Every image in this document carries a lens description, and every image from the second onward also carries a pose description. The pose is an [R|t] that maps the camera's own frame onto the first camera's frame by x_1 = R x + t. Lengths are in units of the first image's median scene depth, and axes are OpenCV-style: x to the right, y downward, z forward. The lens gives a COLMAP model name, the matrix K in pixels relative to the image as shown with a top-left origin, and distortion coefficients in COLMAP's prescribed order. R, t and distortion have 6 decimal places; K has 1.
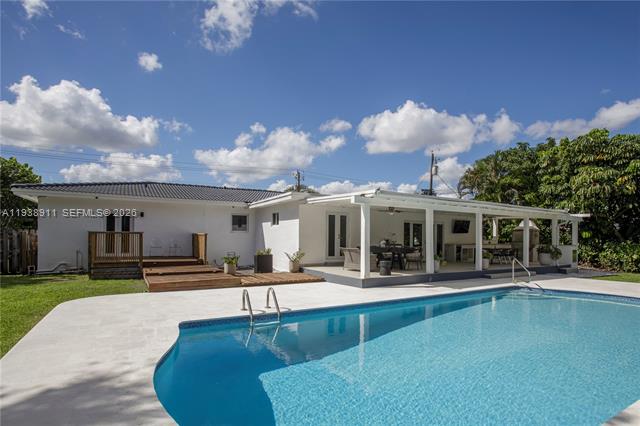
lens RADIAL K [[362.3, 0, 329.2], [0, 362.3, 237.5], [0, 0, 1]] dist [-0.093511, 0.044693]
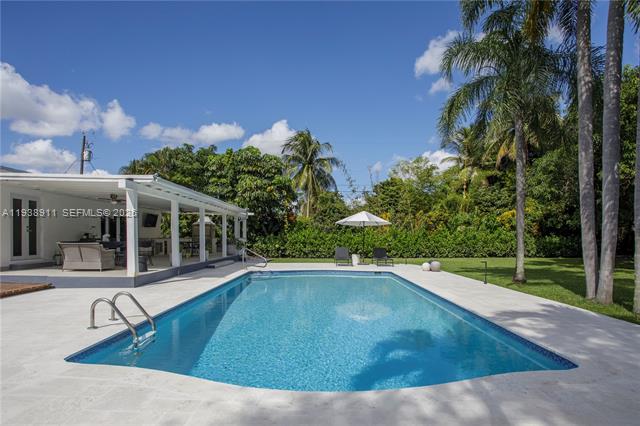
lens RADIAL K [[362.3, 0, 329.2], [0, 362.3, 237.5], [0, 0, 1]] dist [-0.093511, 0.044693]
pose [[0.502443, -0.010360, 0.864548, -0.230057], [0.003839, 0.999945, 0.009752, 0.008651], [-0.864602, -0.001581, 0.502455, 0.103120]]
